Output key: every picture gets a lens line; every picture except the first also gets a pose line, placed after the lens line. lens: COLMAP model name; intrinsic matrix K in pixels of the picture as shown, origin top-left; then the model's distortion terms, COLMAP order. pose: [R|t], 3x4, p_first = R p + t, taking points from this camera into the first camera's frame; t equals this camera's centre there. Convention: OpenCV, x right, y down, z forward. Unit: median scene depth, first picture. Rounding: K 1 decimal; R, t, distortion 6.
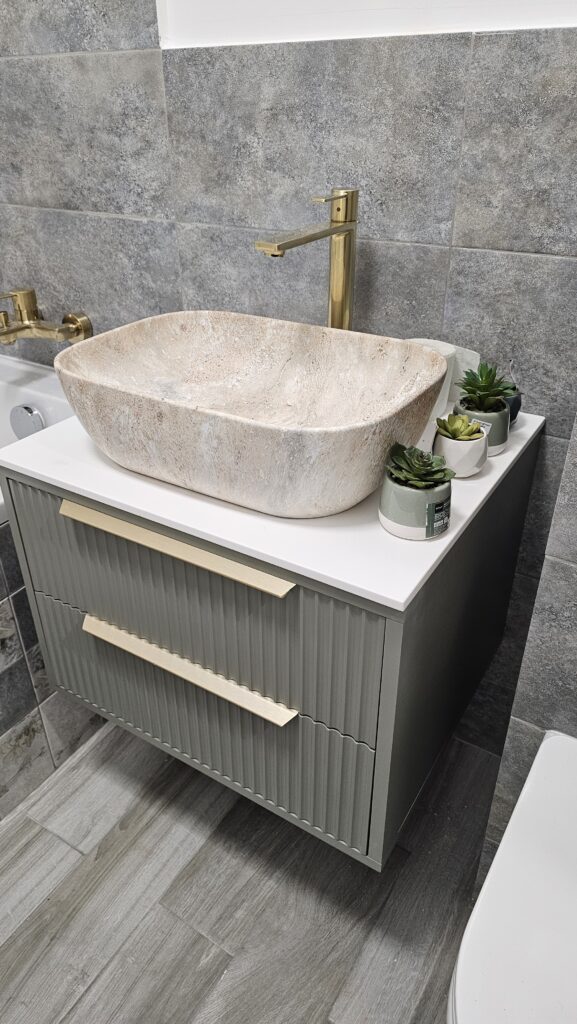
lens RADIAL K [[759.1, 0, 288.5], [0, 759.1, 512.0], [0, 0, 1]] dist [0.068891, -0.073688]
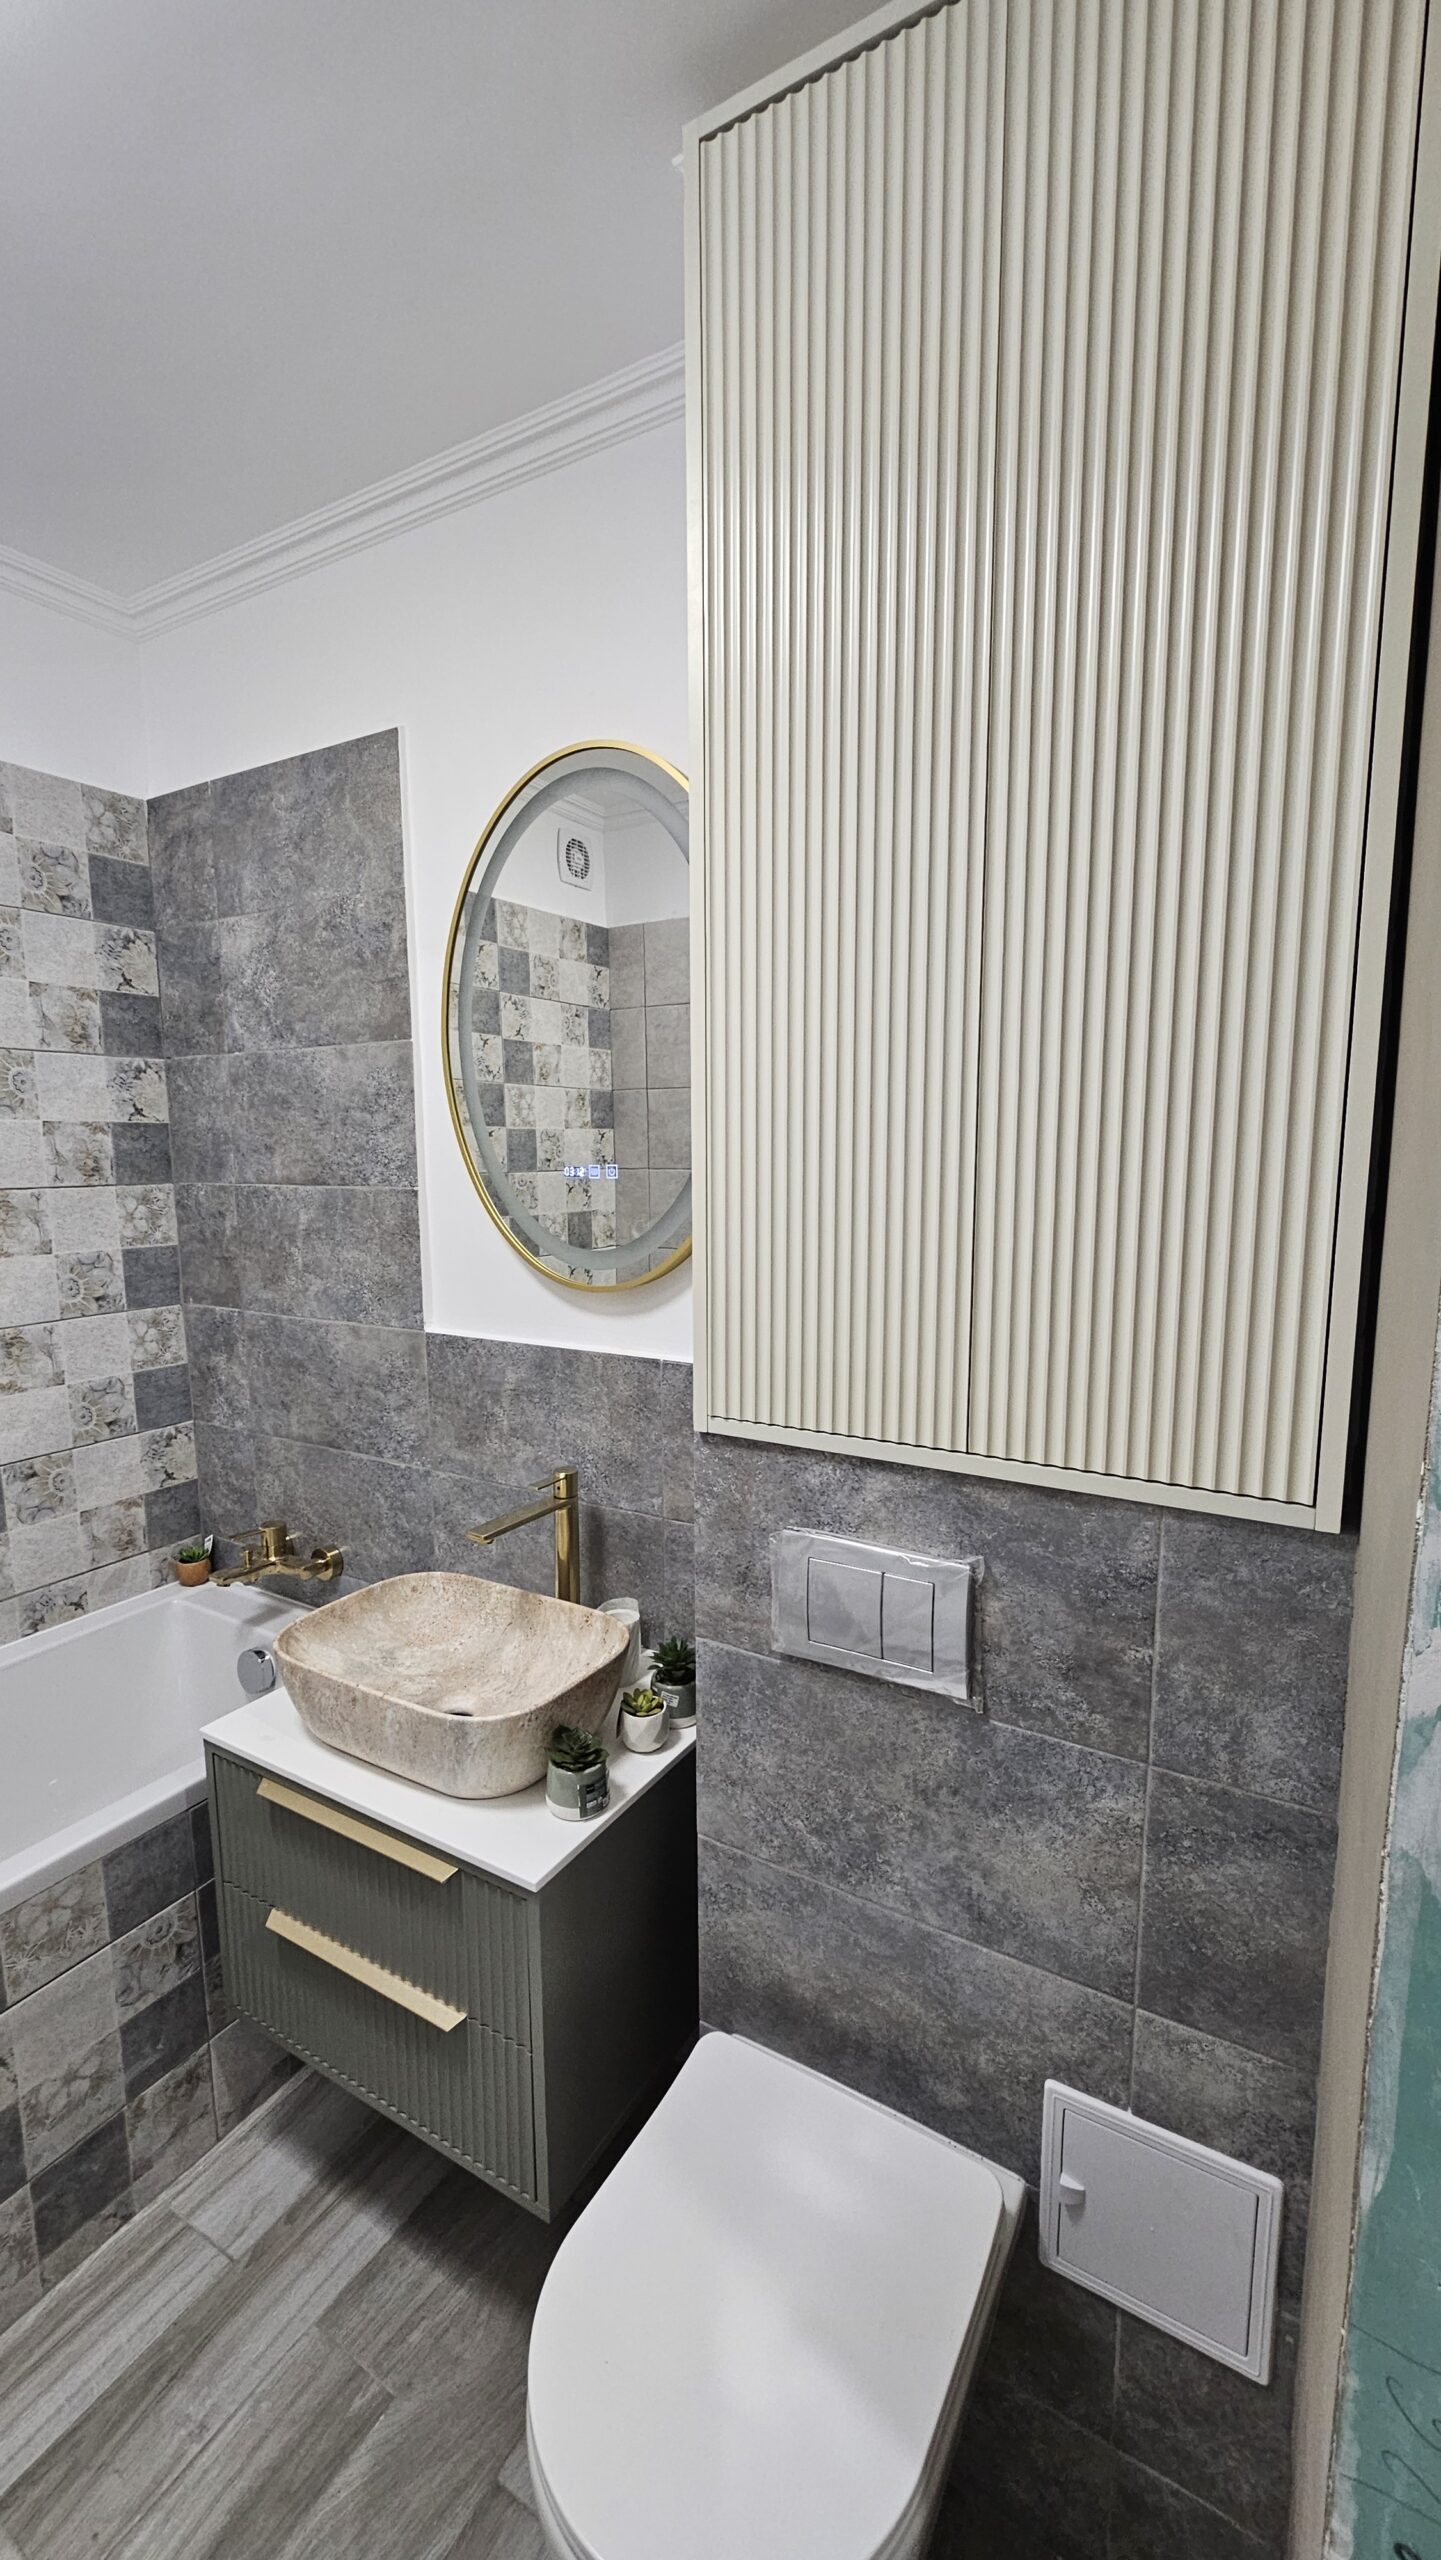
lens RADIAL K [[1088.6, 0, 720.5], [0, 1088.6, 1280.0], [0, 0, 1]] dist [-0.000908, 0.004835]
pose [[0.999340, 0.007148, 0.035612, 0.211921], [0.007635, 0.917202, -0.398349, -0.034122], [-0.035511, 0.398358, 0.916542, -0.509733]]
